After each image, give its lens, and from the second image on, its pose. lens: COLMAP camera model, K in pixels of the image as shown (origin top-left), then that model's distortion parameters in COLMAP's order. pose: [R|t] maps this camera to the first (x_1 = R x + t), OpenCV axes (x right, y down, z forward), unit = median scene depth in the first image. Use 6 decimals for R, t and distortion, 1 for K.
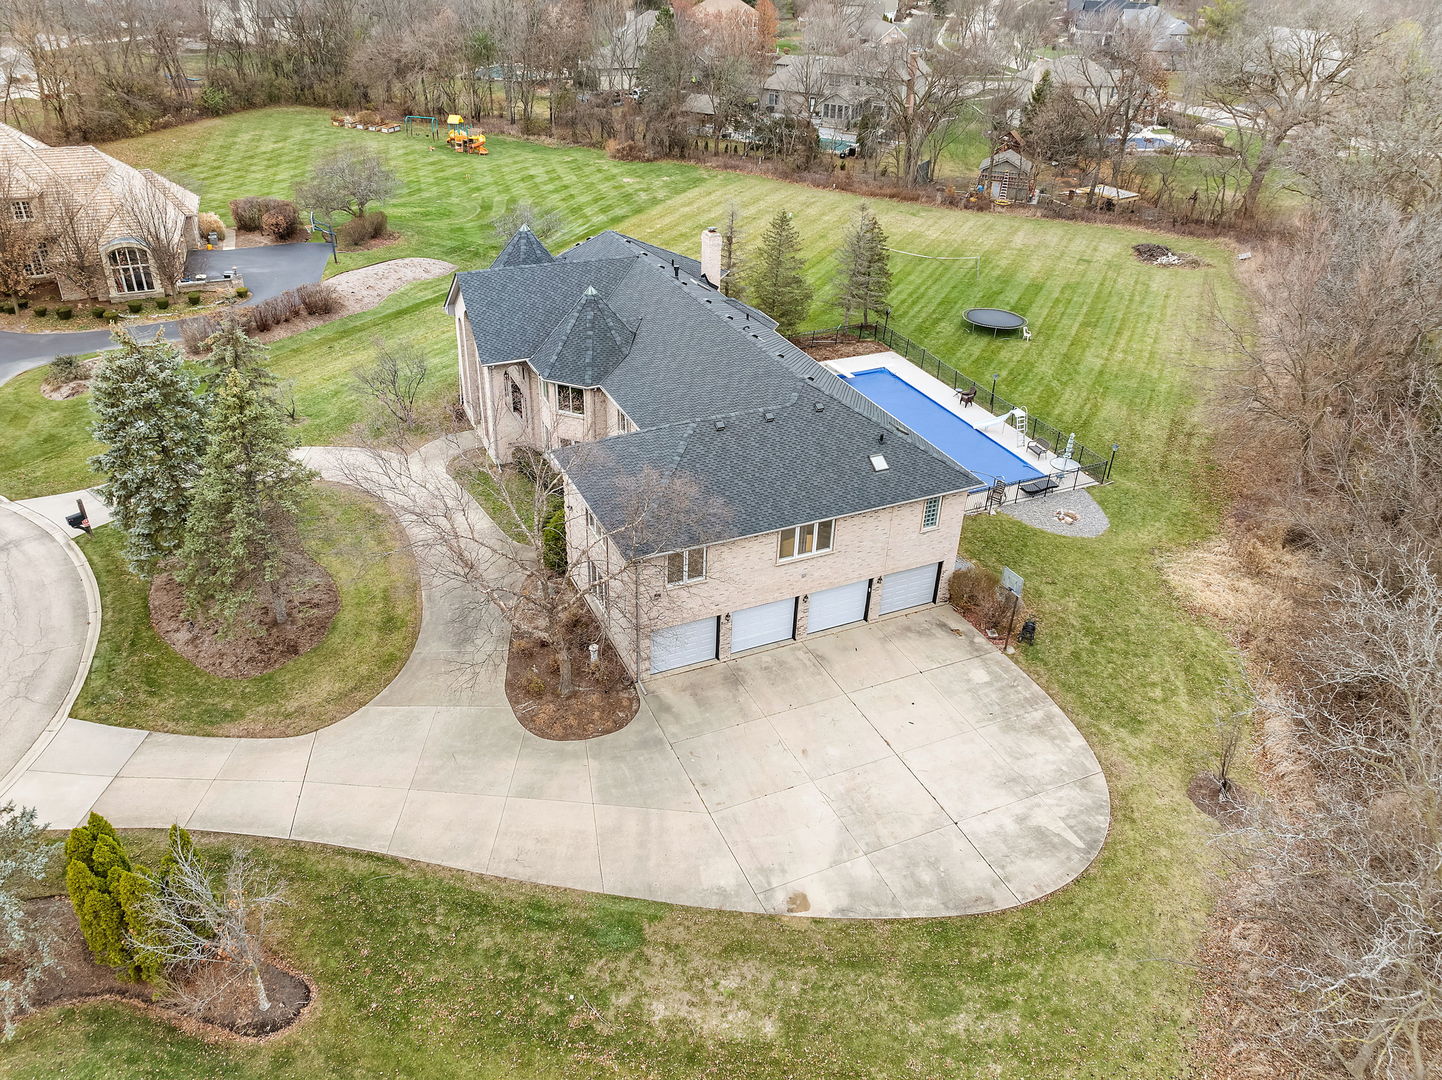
lens RADIAL K [[1025.9, 0, 718.4], [0, 1025.9, 537.7], [0, 0, 1]] dist [-0.039867, 0.005520]
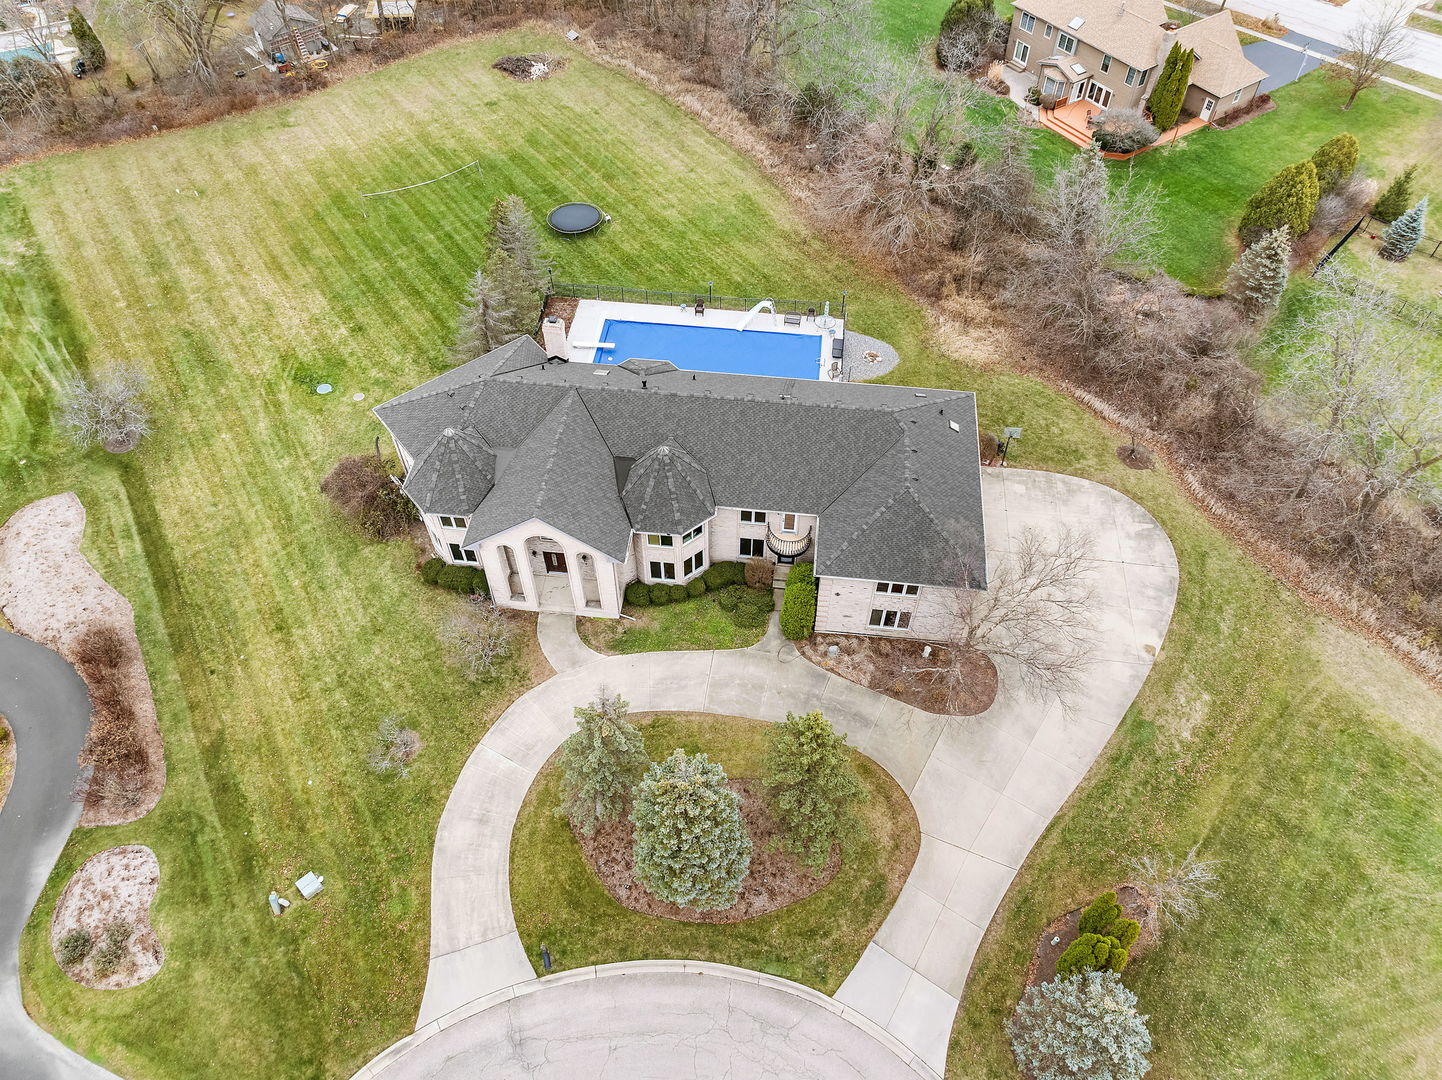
lens RADIAL K [[1025.9, 0, 718.1], [0, 1025.9, 541.0], [0, 0, 1]] dist [-0.039867, 0.005520]
pose [[0.502622, -0.670256, 0.546010, -1.008546], [0.444870, 0.742074, 0.501416, -0.901446], [-0.741257, -0.009120, 0.671159, 0.281532]]
